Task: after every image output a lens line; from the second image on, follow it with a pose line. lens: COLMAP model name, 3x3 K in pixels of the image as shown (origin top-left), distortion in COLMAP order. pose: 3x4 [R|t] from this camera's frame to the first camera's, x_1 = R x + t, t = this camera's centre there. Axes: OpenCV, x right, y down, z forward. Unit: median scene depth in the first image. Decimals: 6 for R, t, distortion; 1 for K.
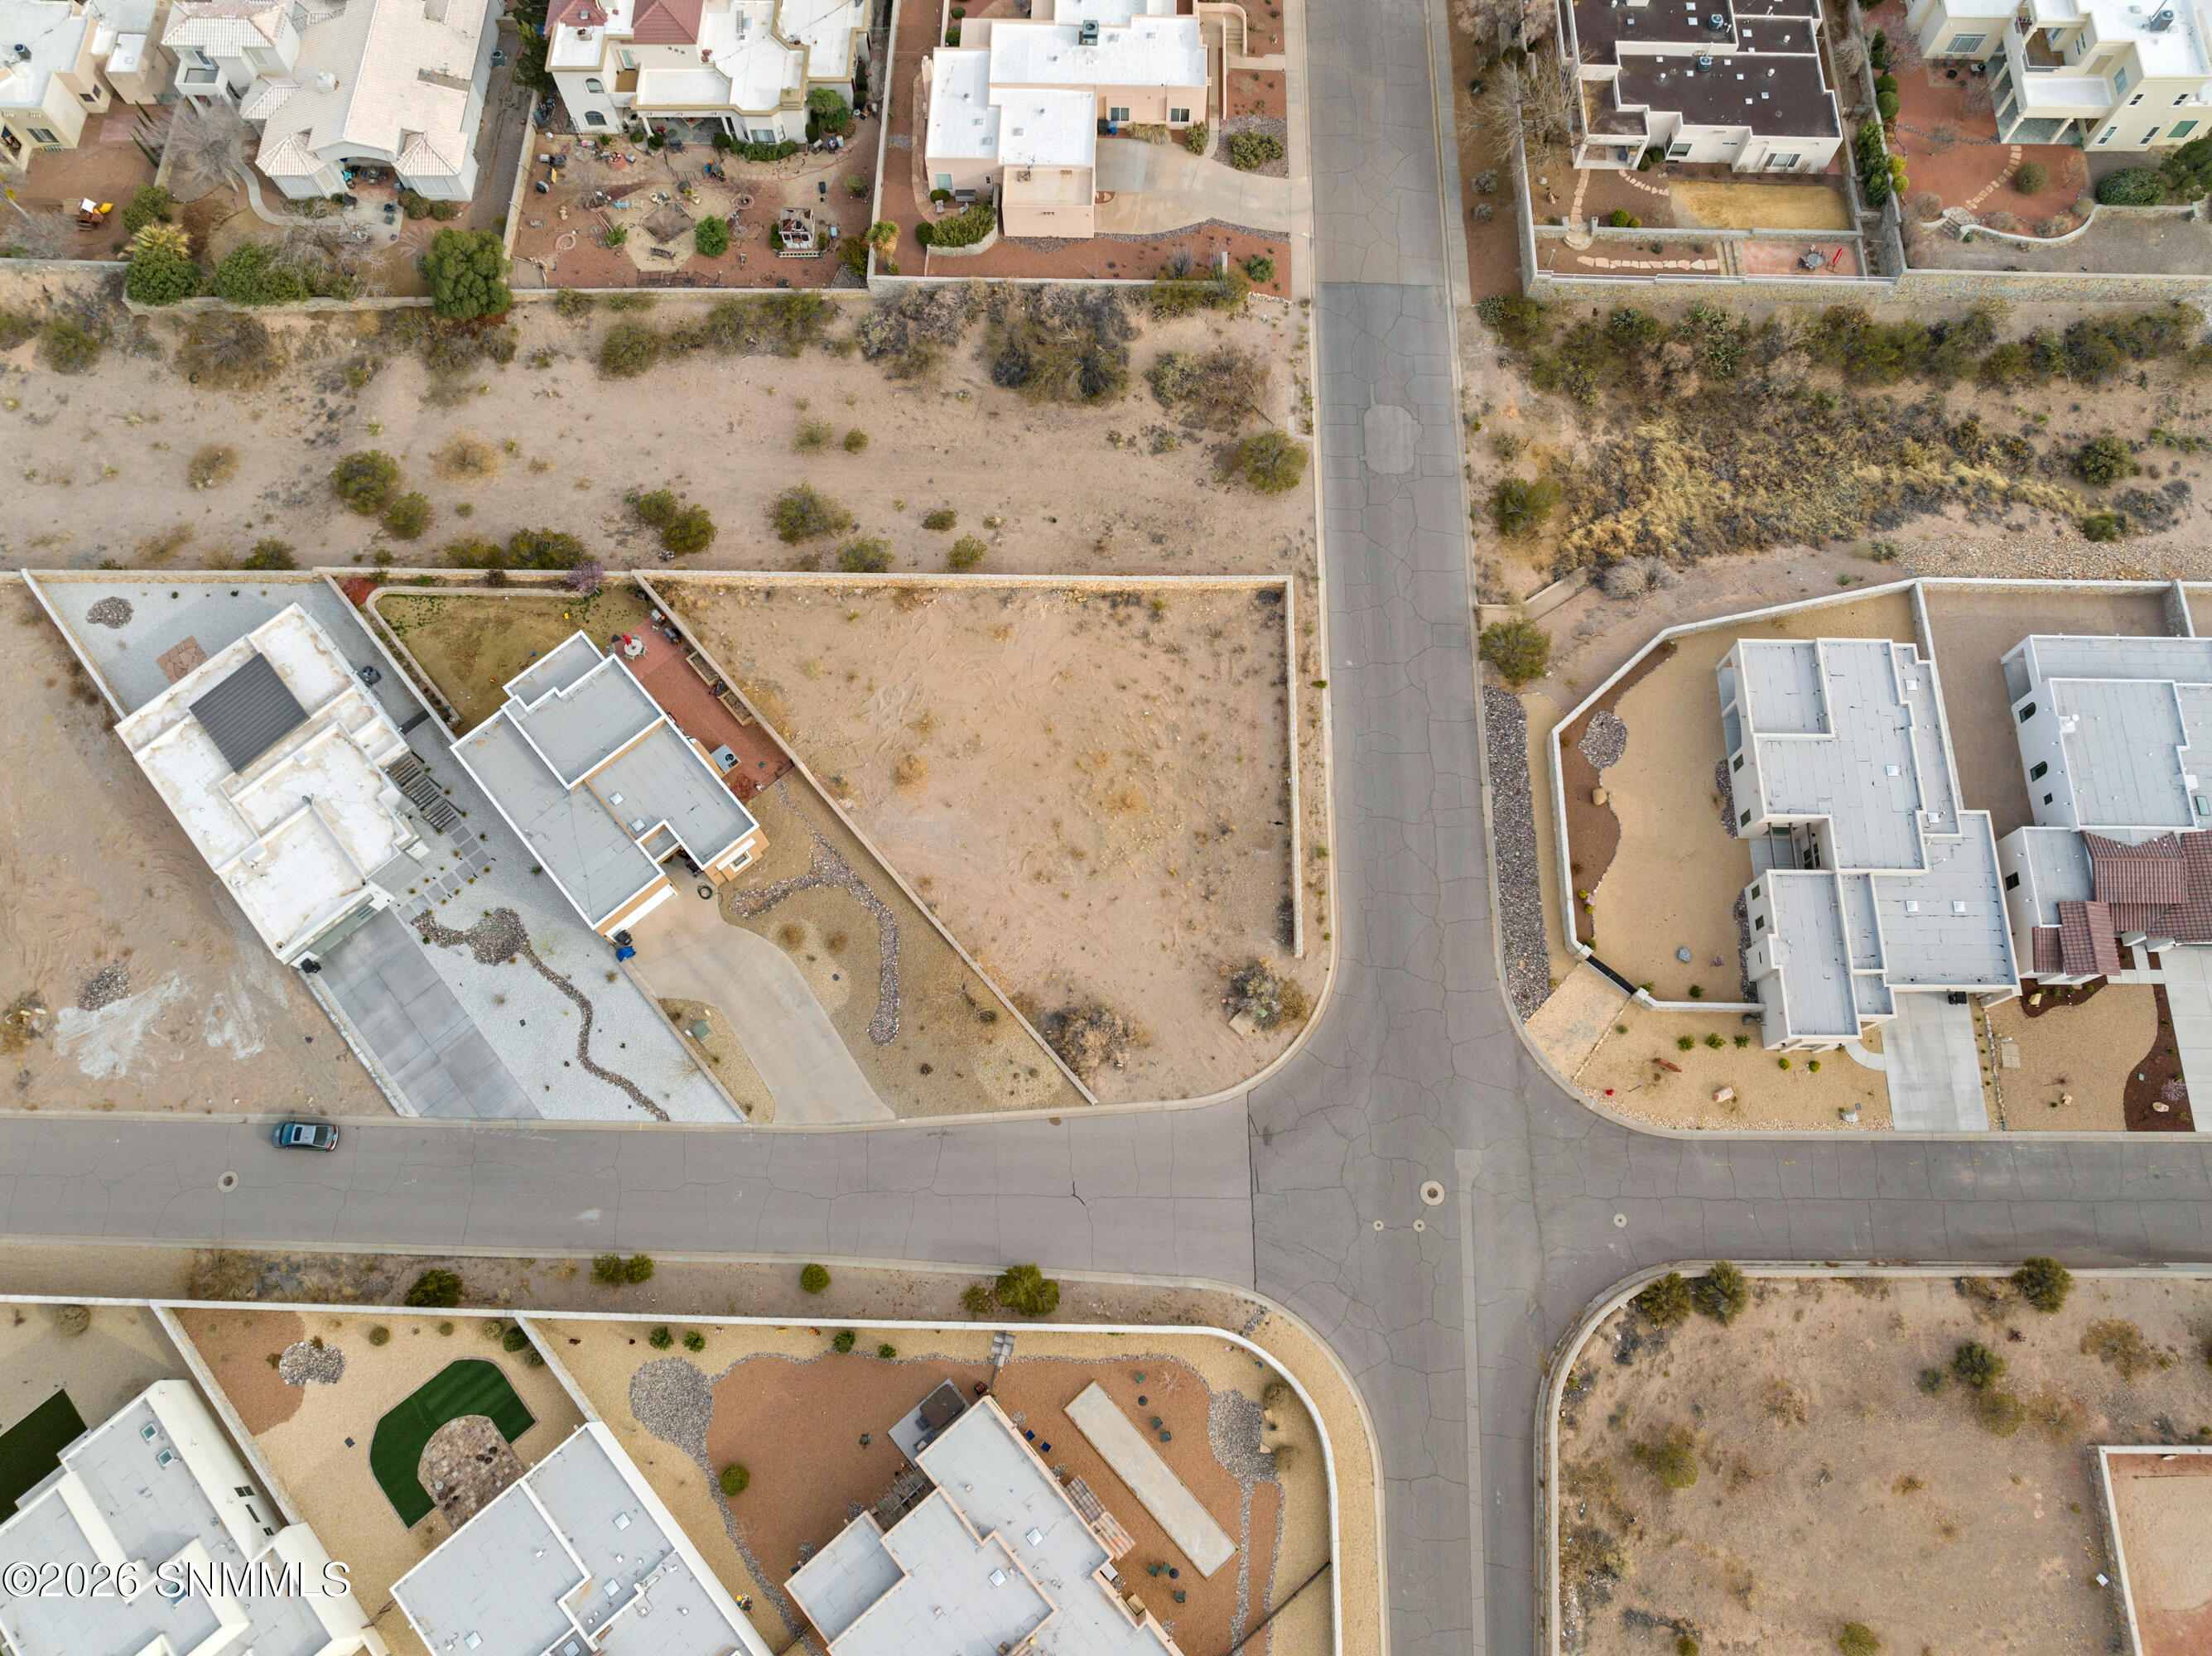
lens RADIAL K [[1555.6, 0, 1108.2], [0, 1555.6, 812.0], [0, 0, 1]] dist [-0.041439, 0.007271]
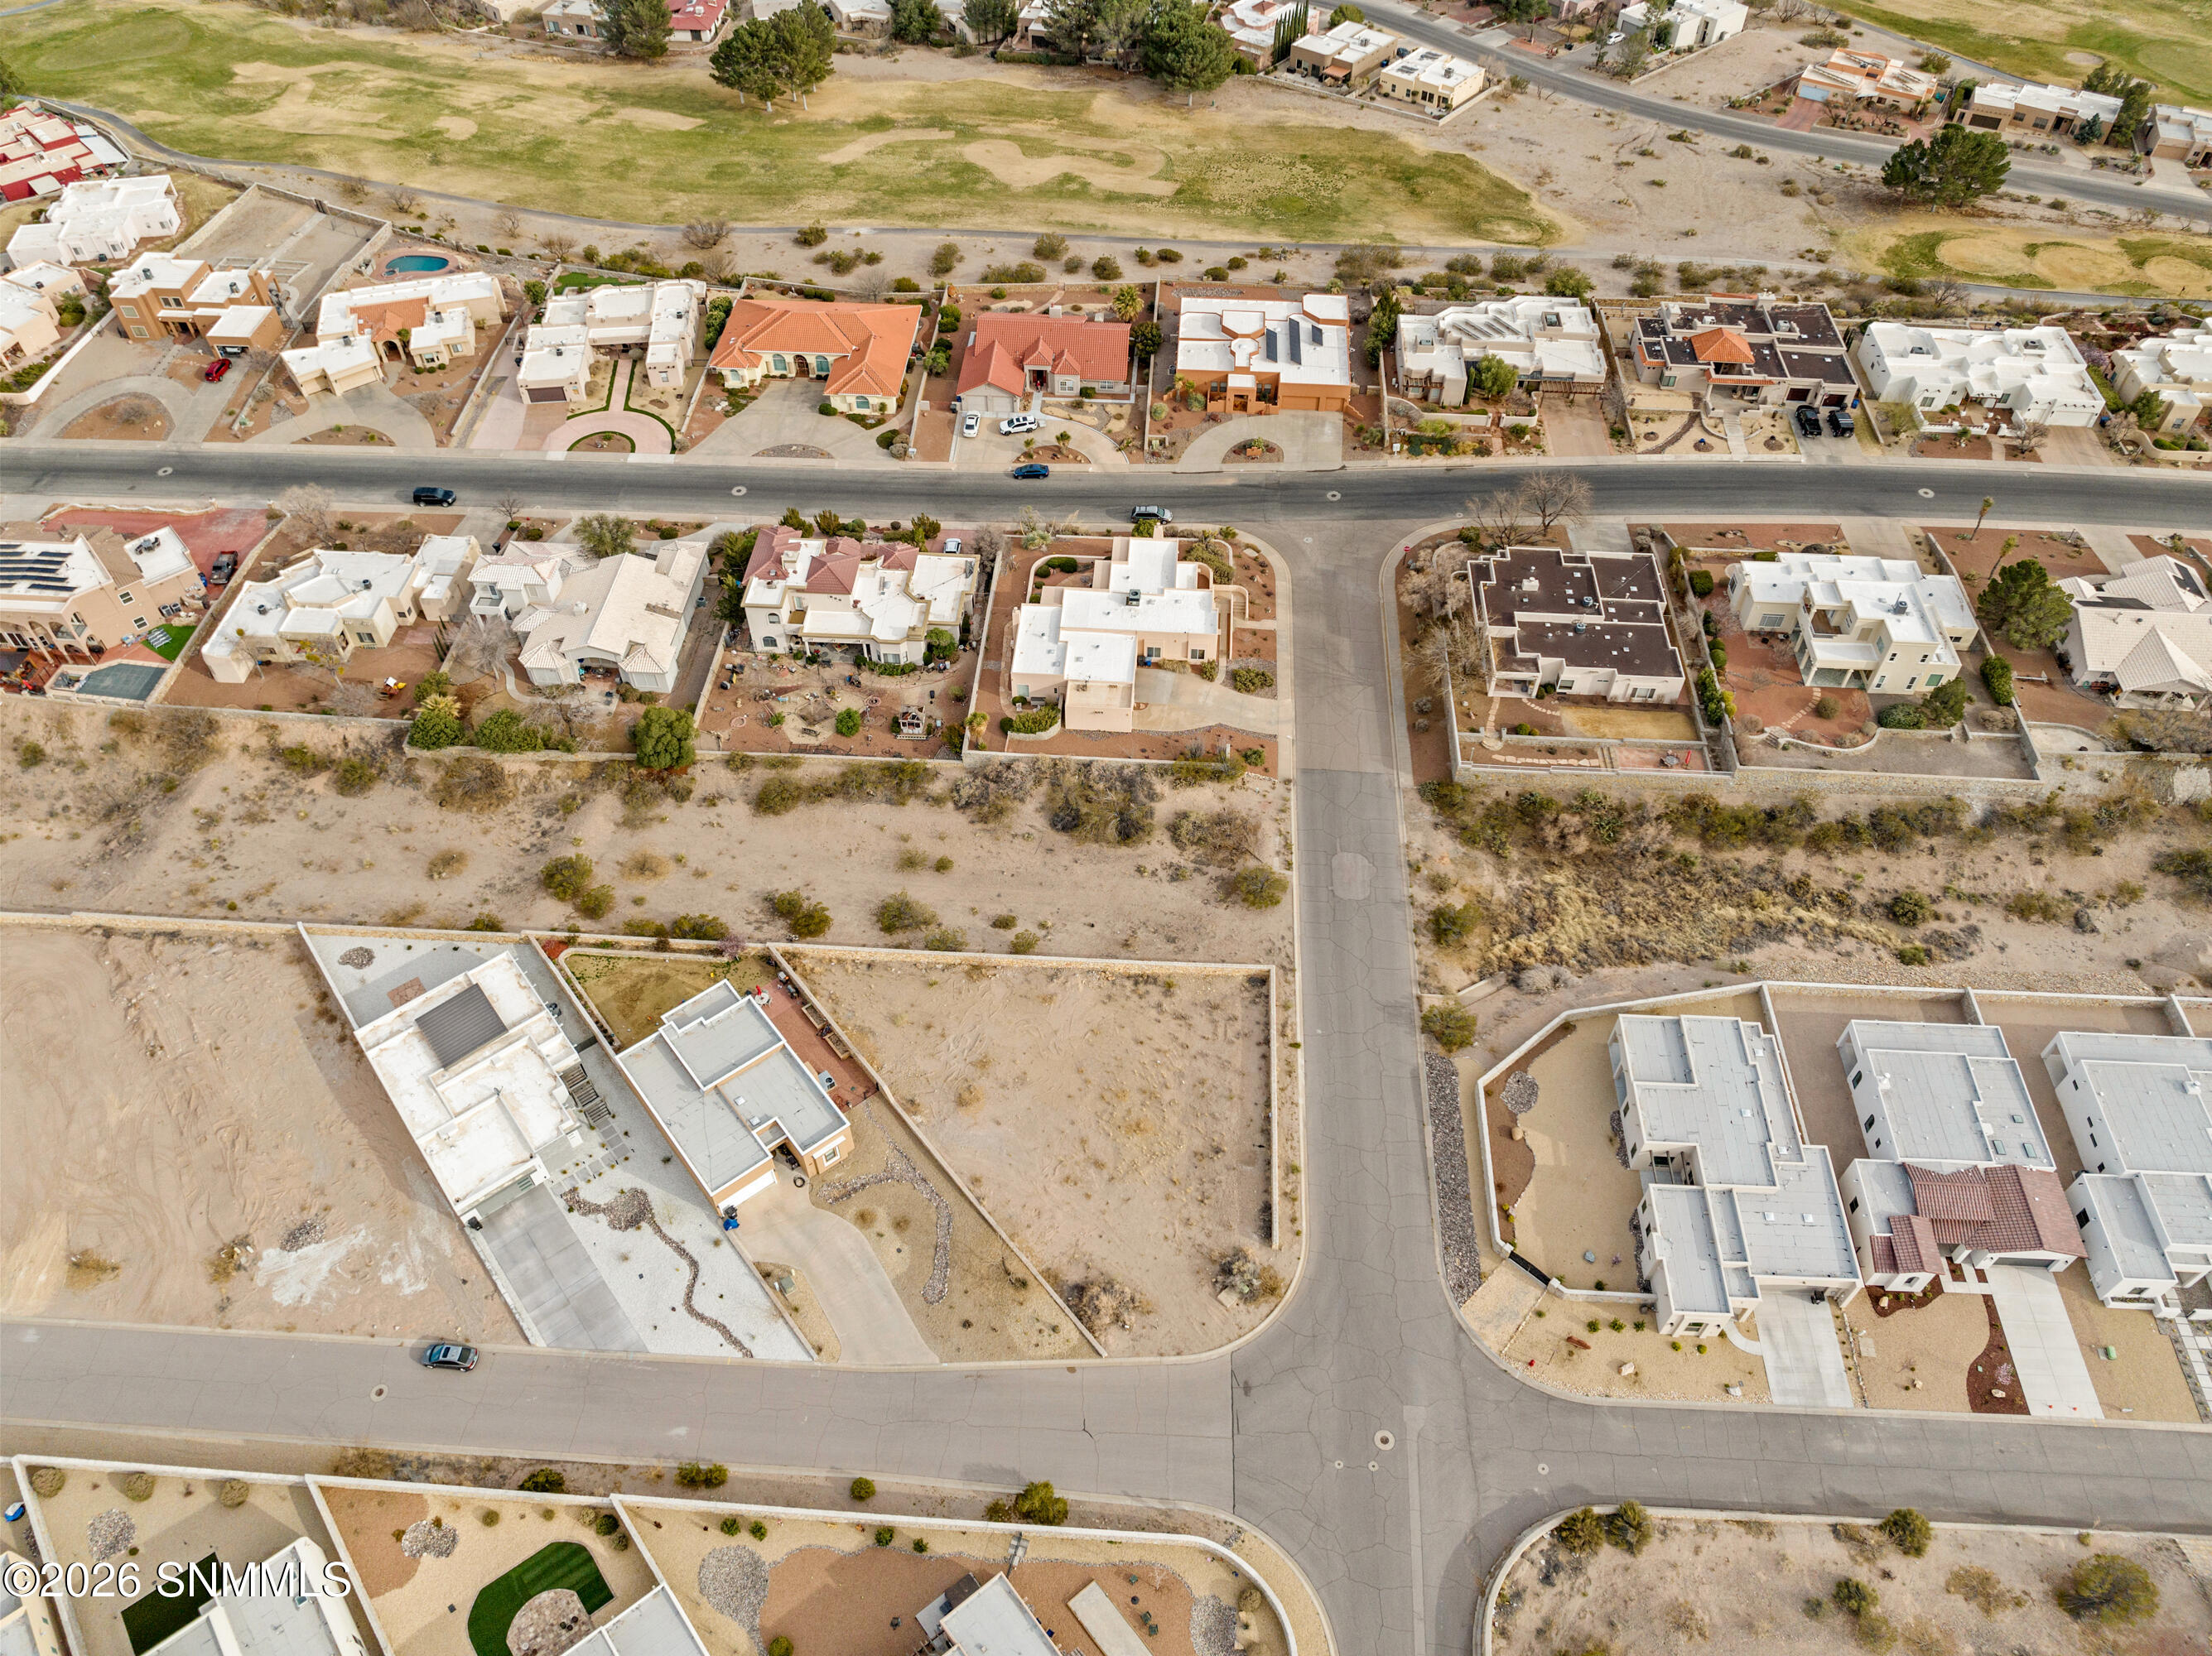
lens RADIAL K [[1555.6, 0, 1108.5], [0, 1555.6, 812.2], [0, 0, 1]] dist [-0.041439, 0.007271]
pose [[0.999008, 0.036253, -0.025864, 0.009427], [-0.043323, 0.925642, -0.375912, 0.230458], [0.010313, 0.376659, 0.926294, -0.258139]]
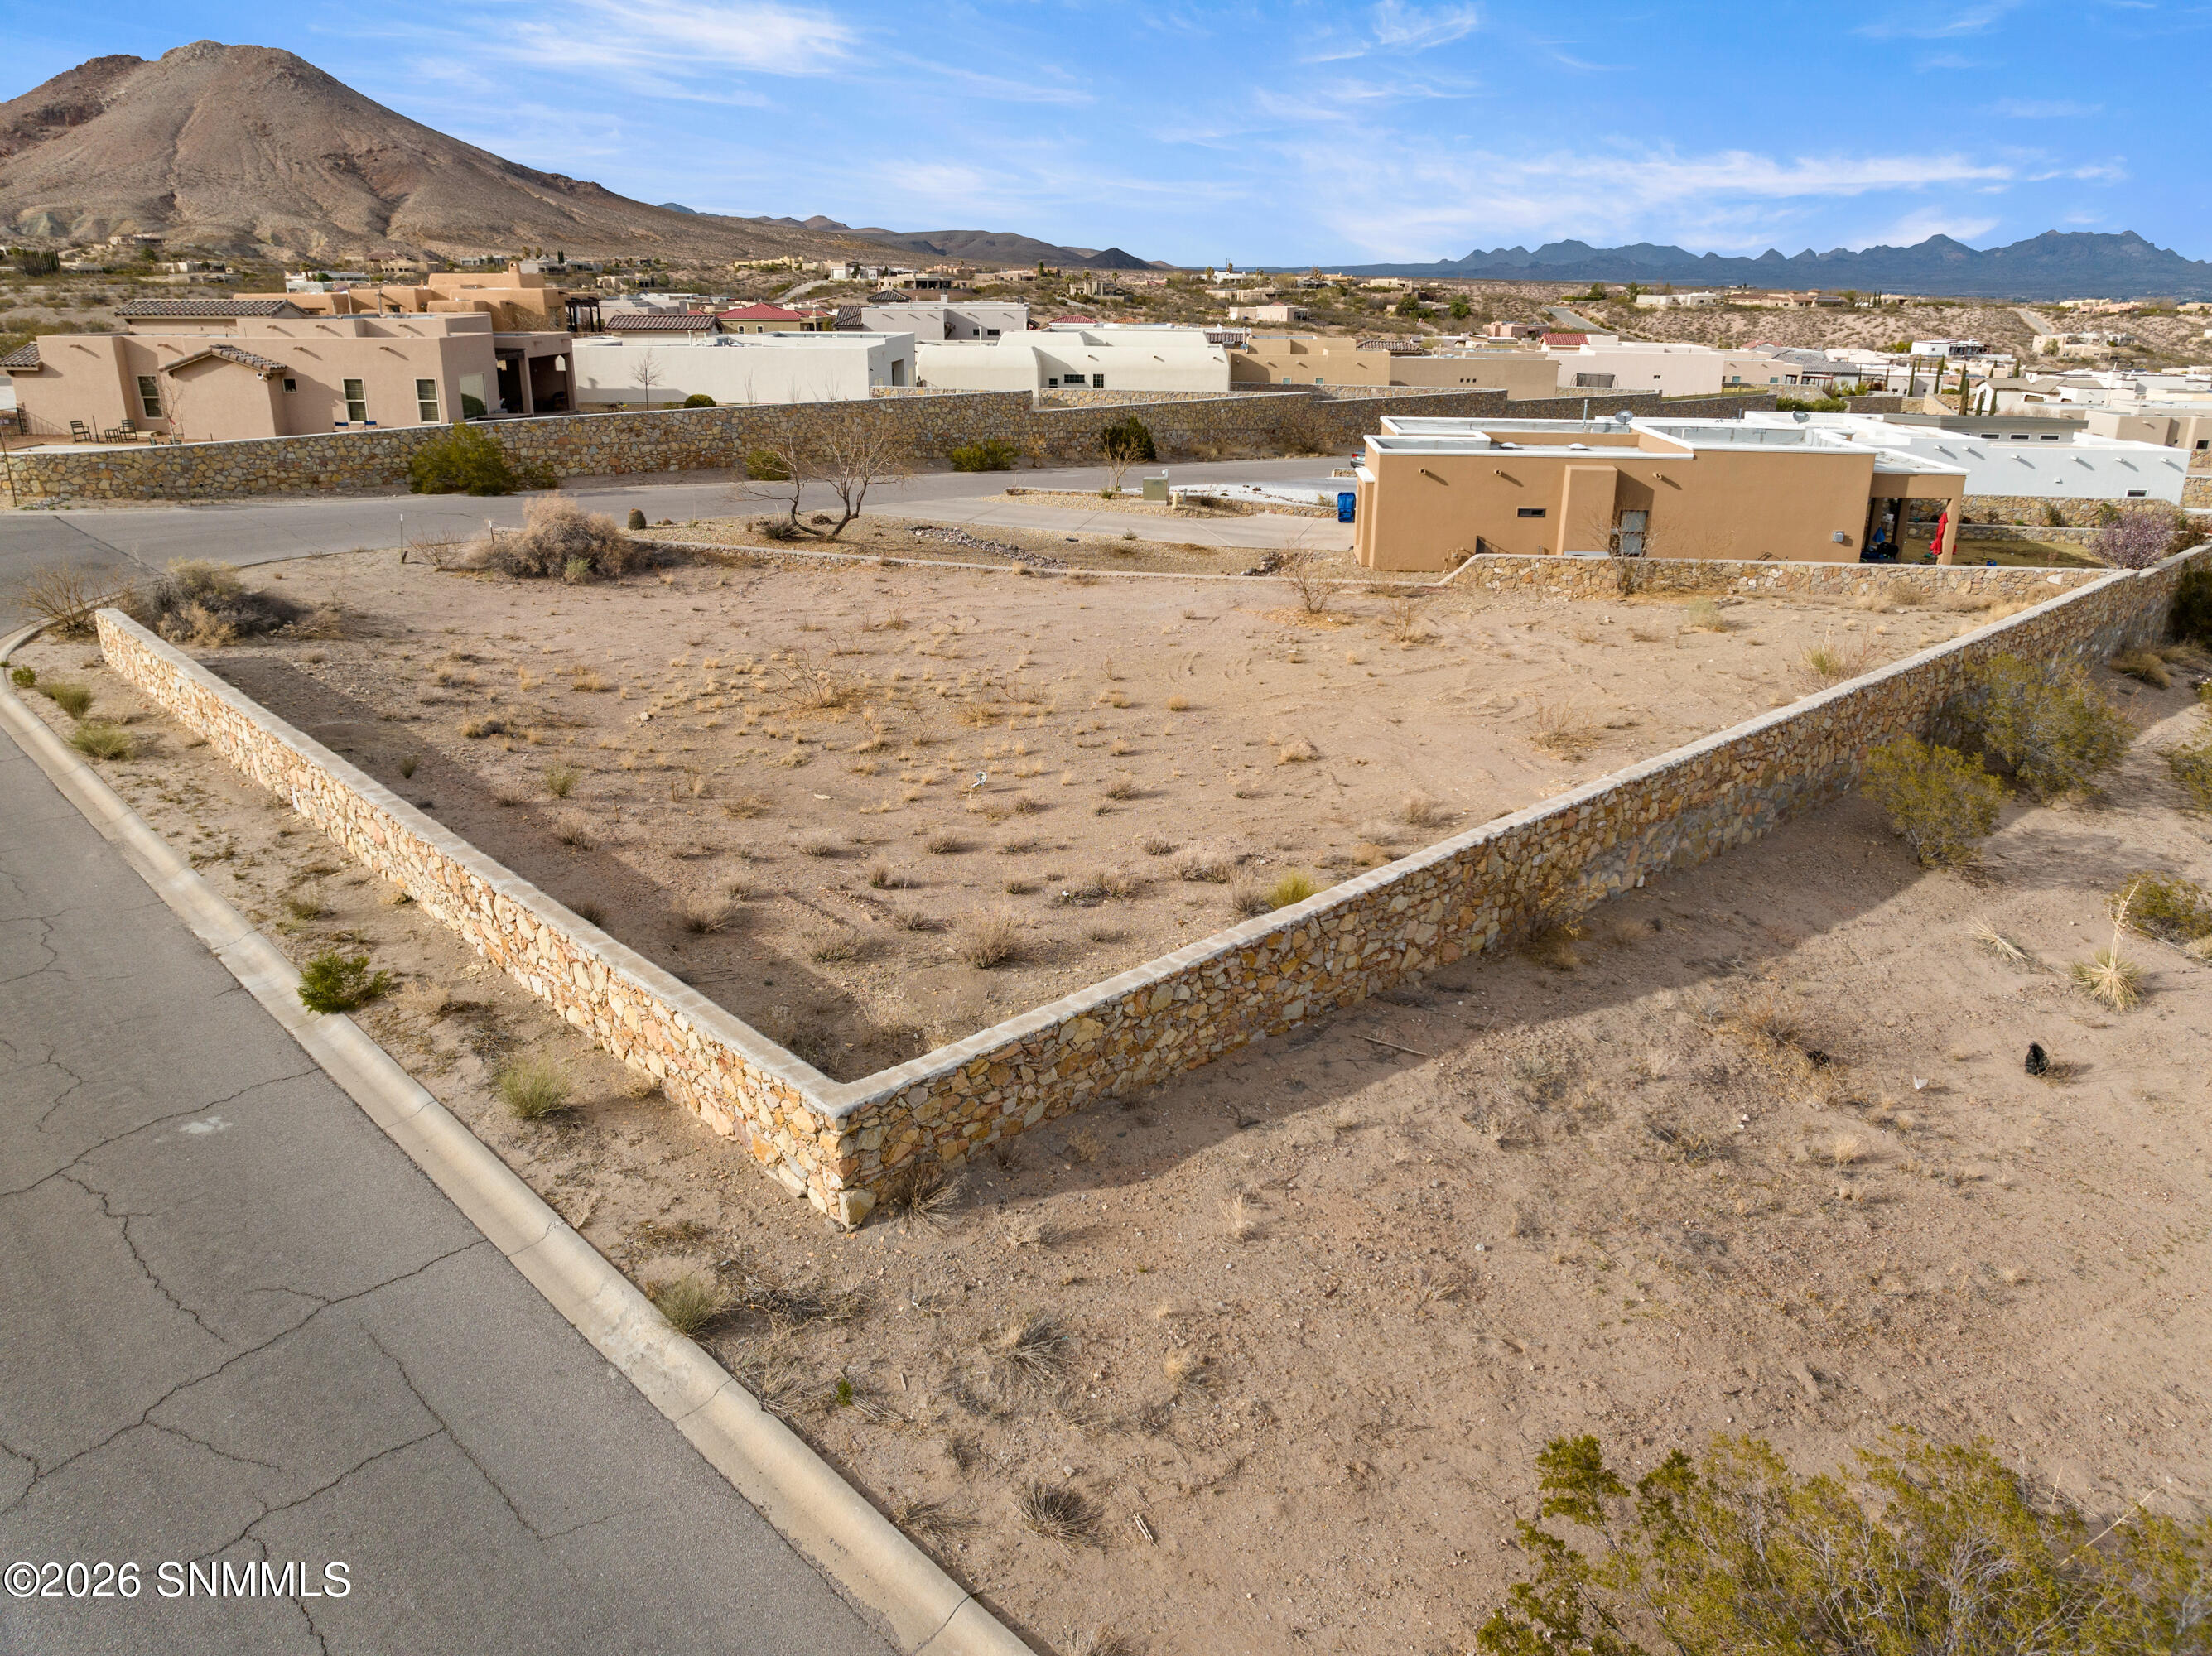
lens RADIAL K [[1555.6, 0, 1114.9], [0, 1555.6, 815.3], [0, 0, 1]] dist [-0.041439, 0.007271]
pose [[-0.699659, 0.232452, -0.675606, 0.193247], [-0.676317, 0.089423, 0.731163, -0.278678], [0.230375, 0.968488, 0.094646, 1.005290]]
